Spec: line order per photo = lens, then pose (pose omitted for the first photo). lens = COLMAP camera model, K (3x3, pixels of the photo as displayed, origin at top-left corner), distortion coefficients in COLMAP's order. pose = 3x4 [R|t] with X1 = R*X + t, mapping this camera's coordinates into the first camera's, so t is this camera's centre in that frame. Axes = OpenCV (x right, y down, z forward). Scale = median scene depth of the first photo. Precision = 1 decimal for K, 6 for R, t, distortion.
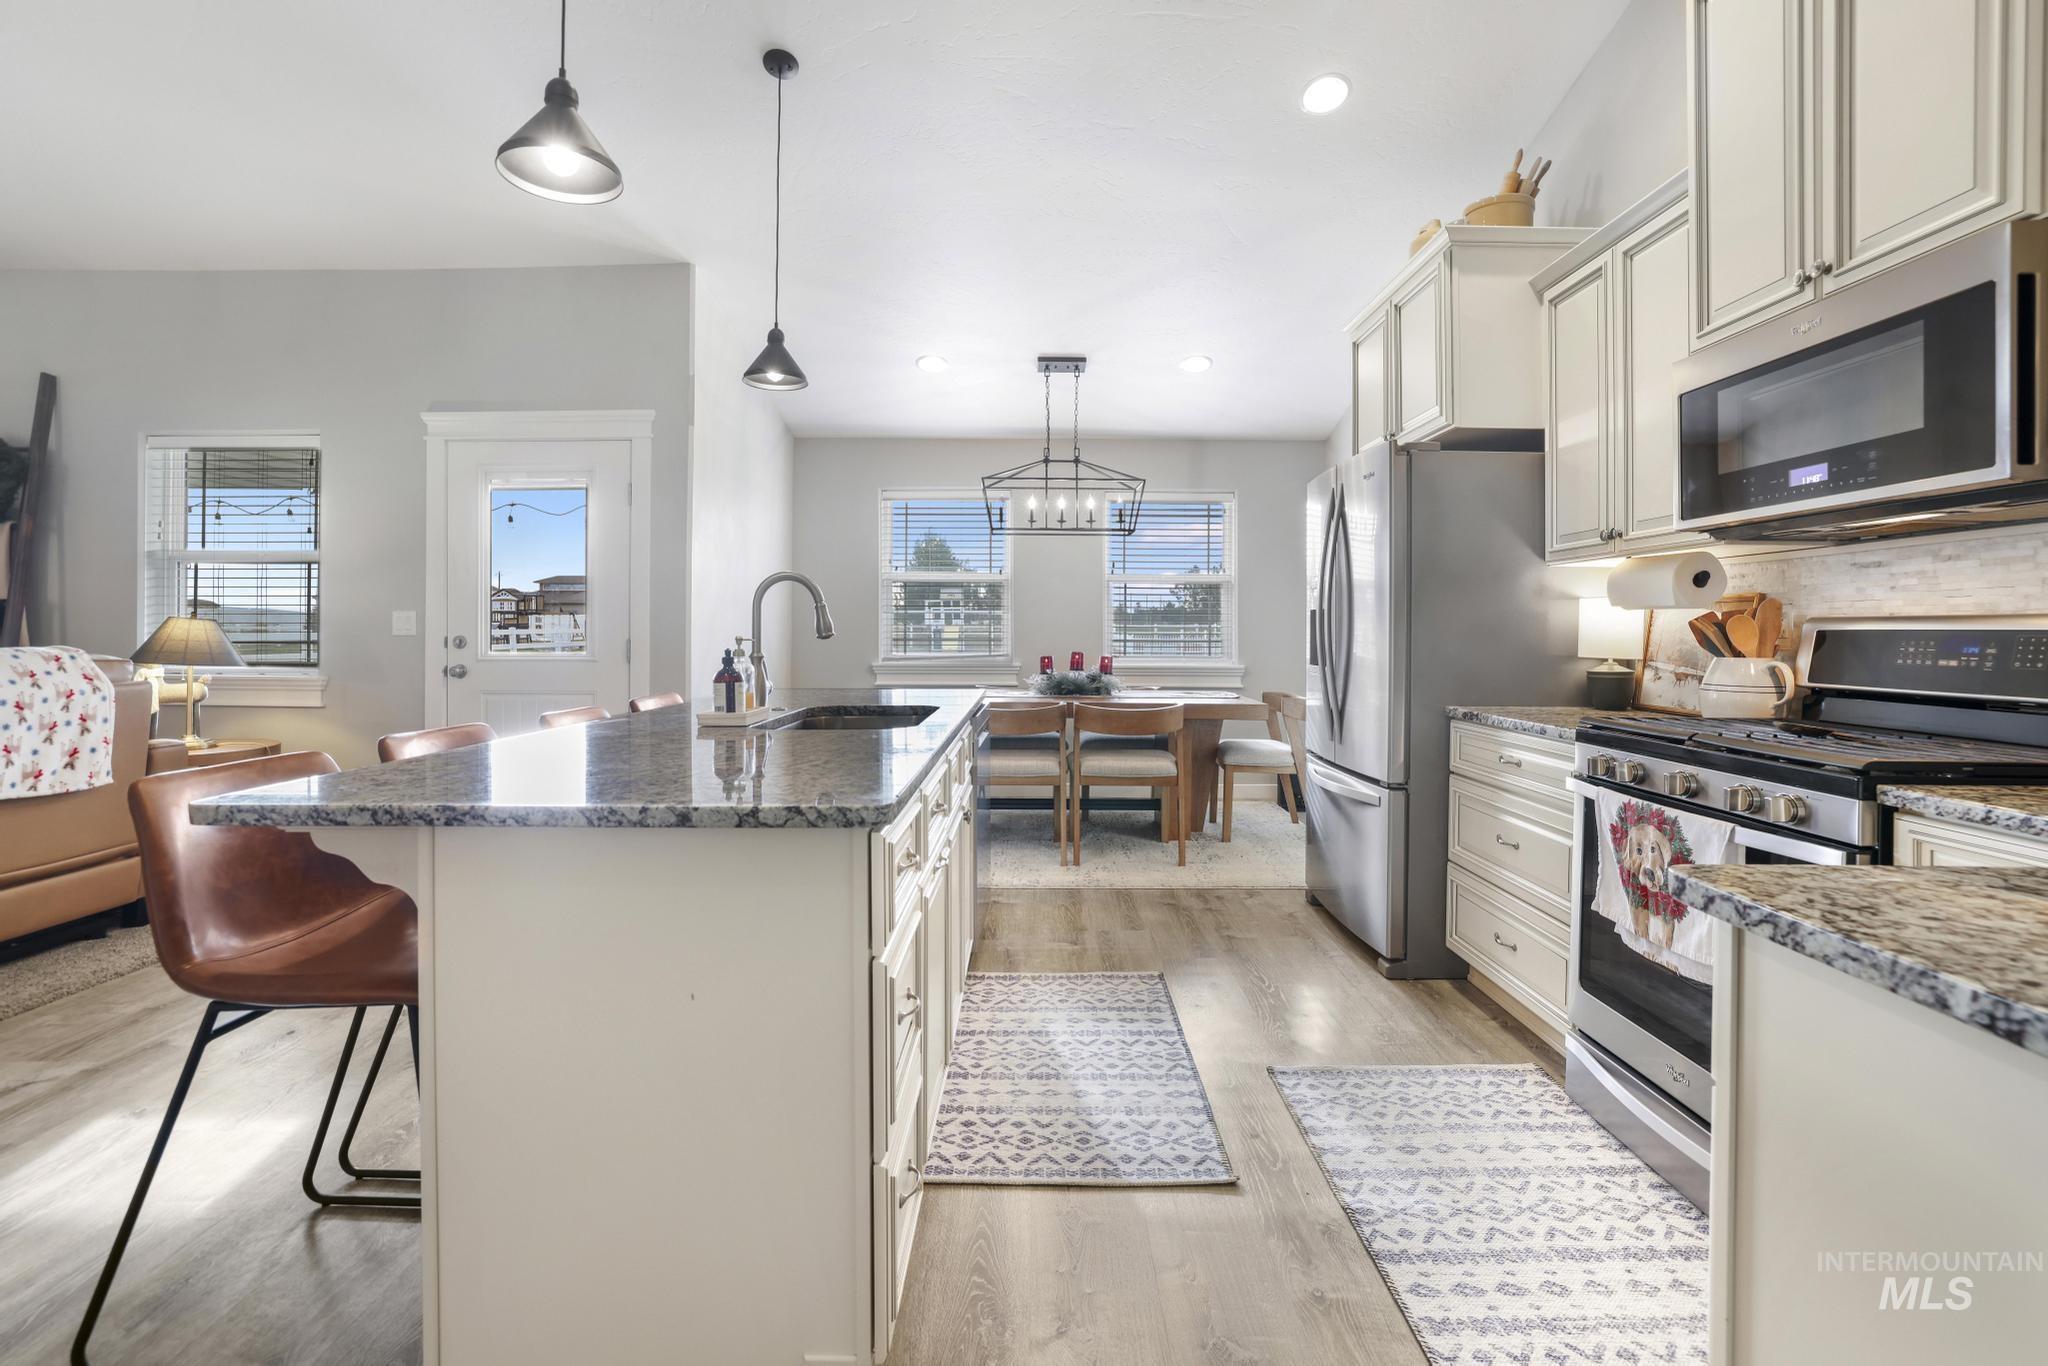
lens RADIAL K [[928.9, 0, 1072.5], [0, 928.9, 630.5], [0, 0, 1]] dist [-0.020380, 0.000113]
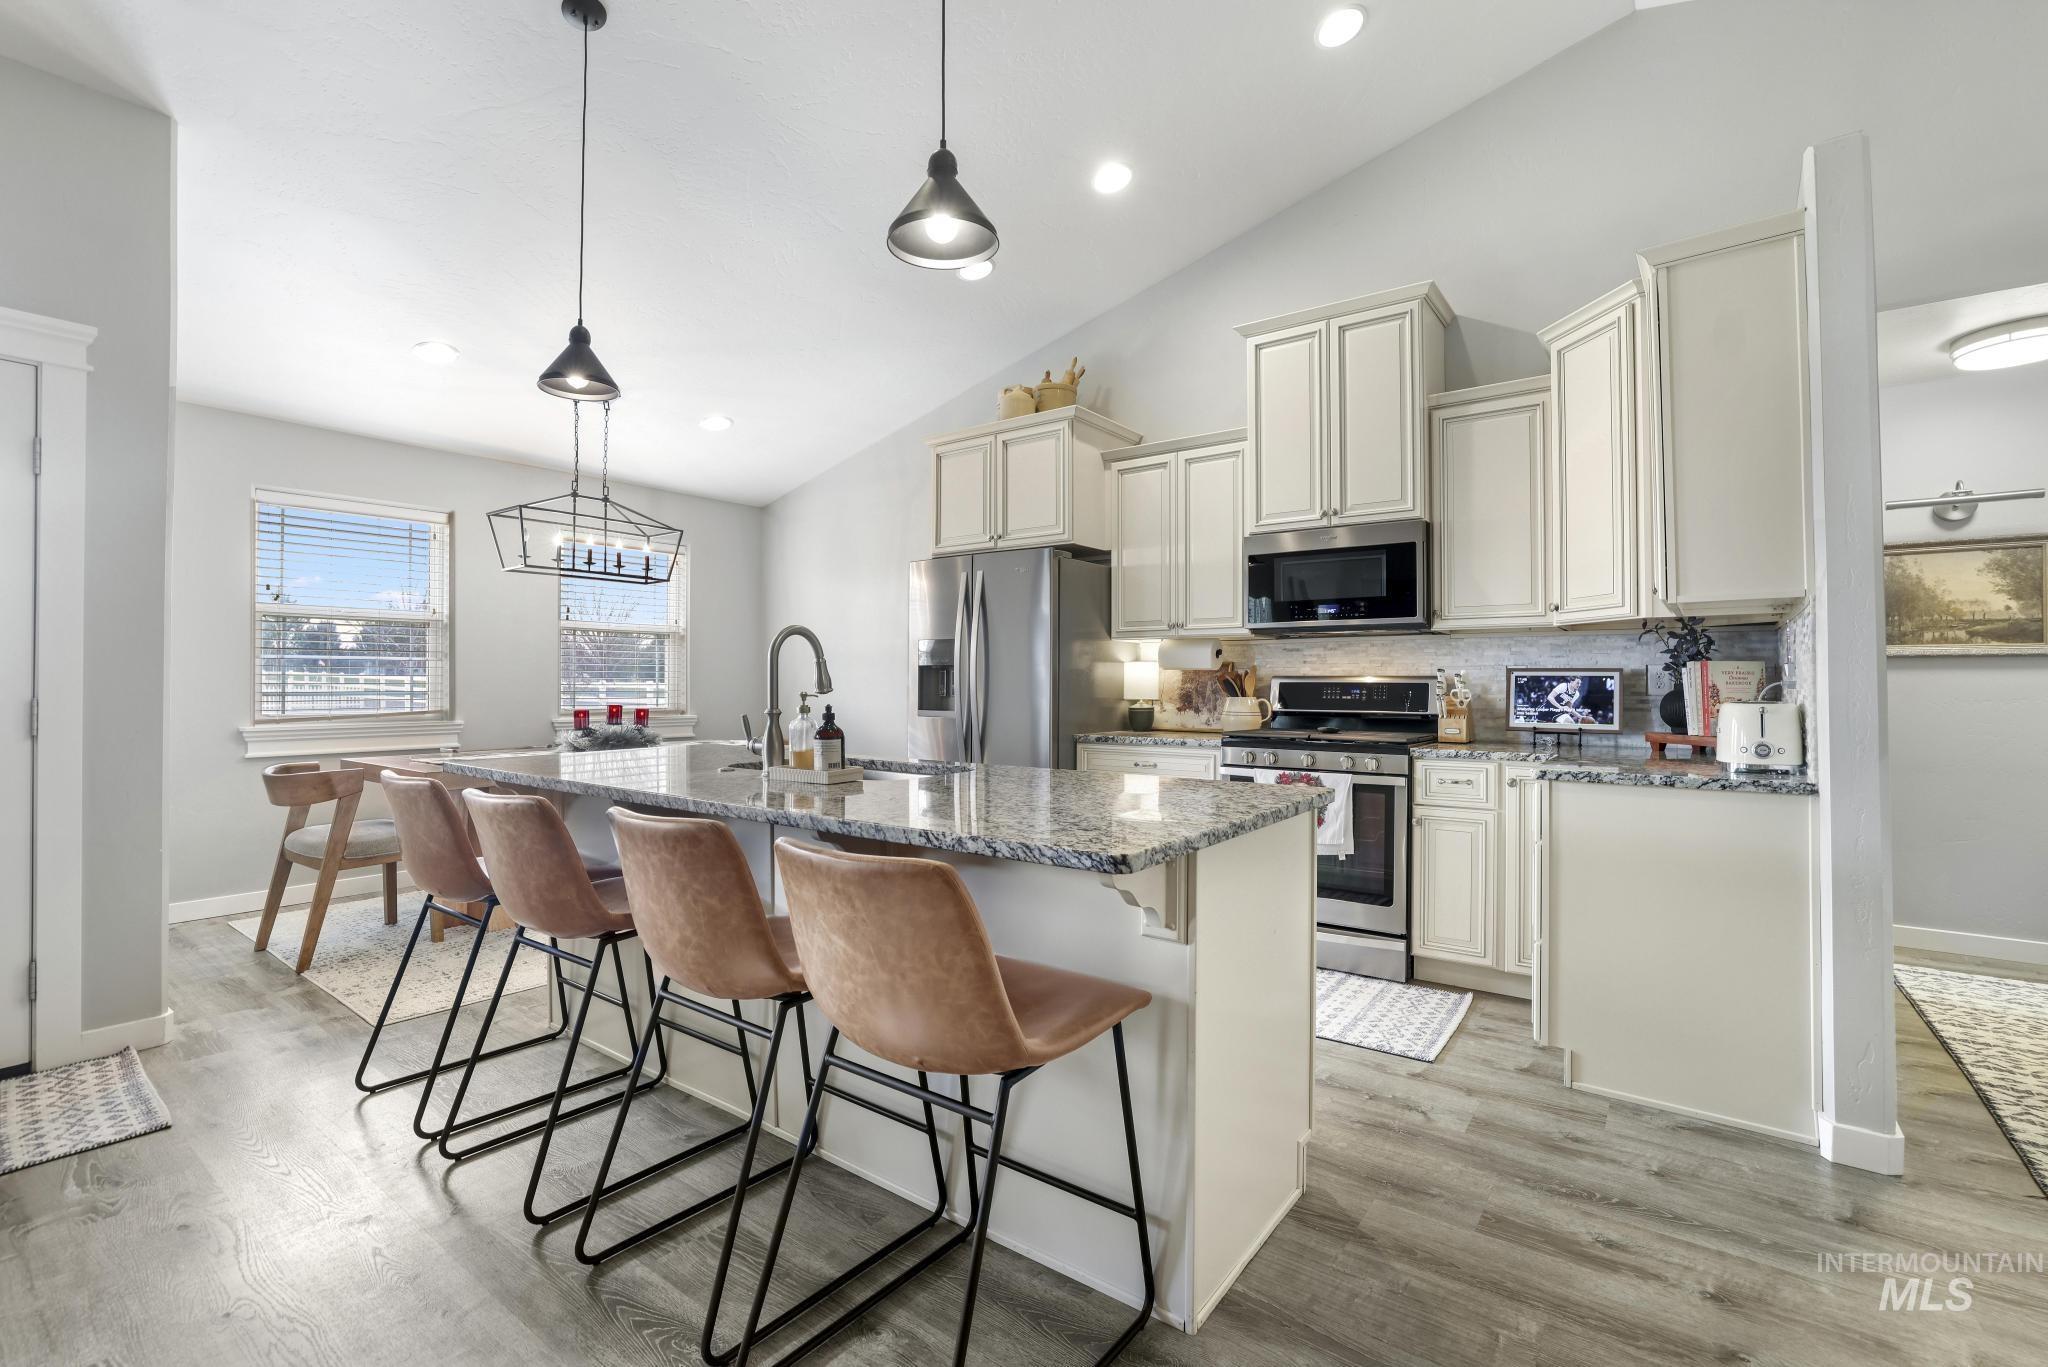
lens RADIAL K [[897.7, 0, 1076.8], [0, 897.7, 672.9], [0, 0, 1]] dist [-0.063018, 0.020198]
pose [[0.569093, 0.003600, 0.822265, -0.969578], [0.000500, 0.999989, -0.004724, -0.011153], [-0.822273, 0.003100, 0.569085, 0.244756]]
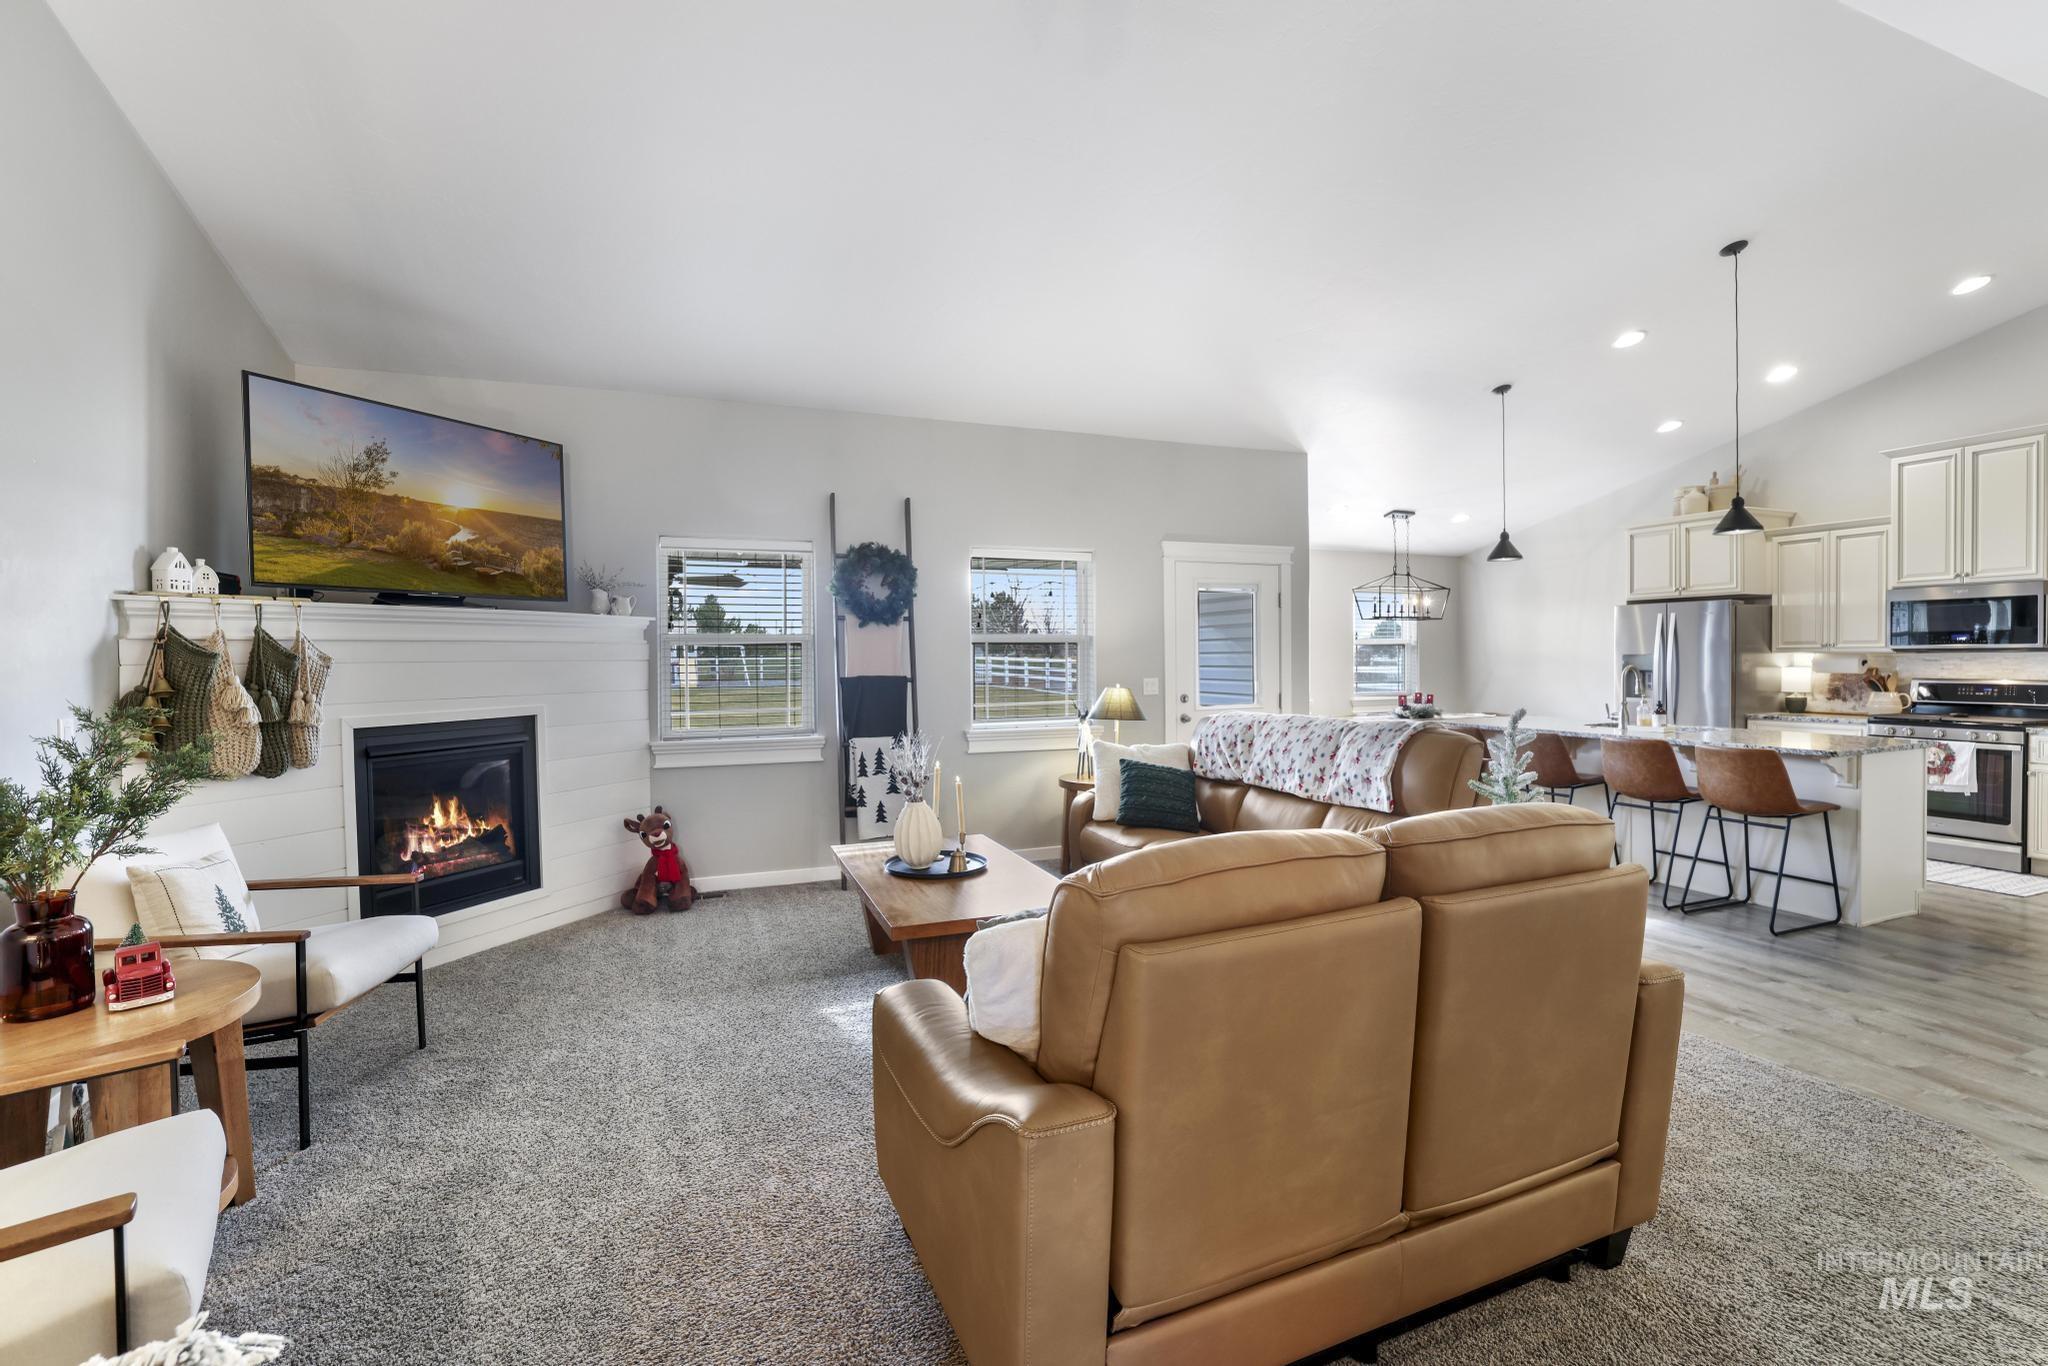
lens RADIAL K [[976.0, 0, 998.0], [0, 976.0, 665.9], [0, 0, 1]] dist [0.003403, 0.001121]
pose [[0.917325, -0.018955, 0.397688, -2.988707], [0.013279, 0.999767, 0.017022, -0.138950], [-0.397918, -0.010334, 0.917363, -0.675906]]
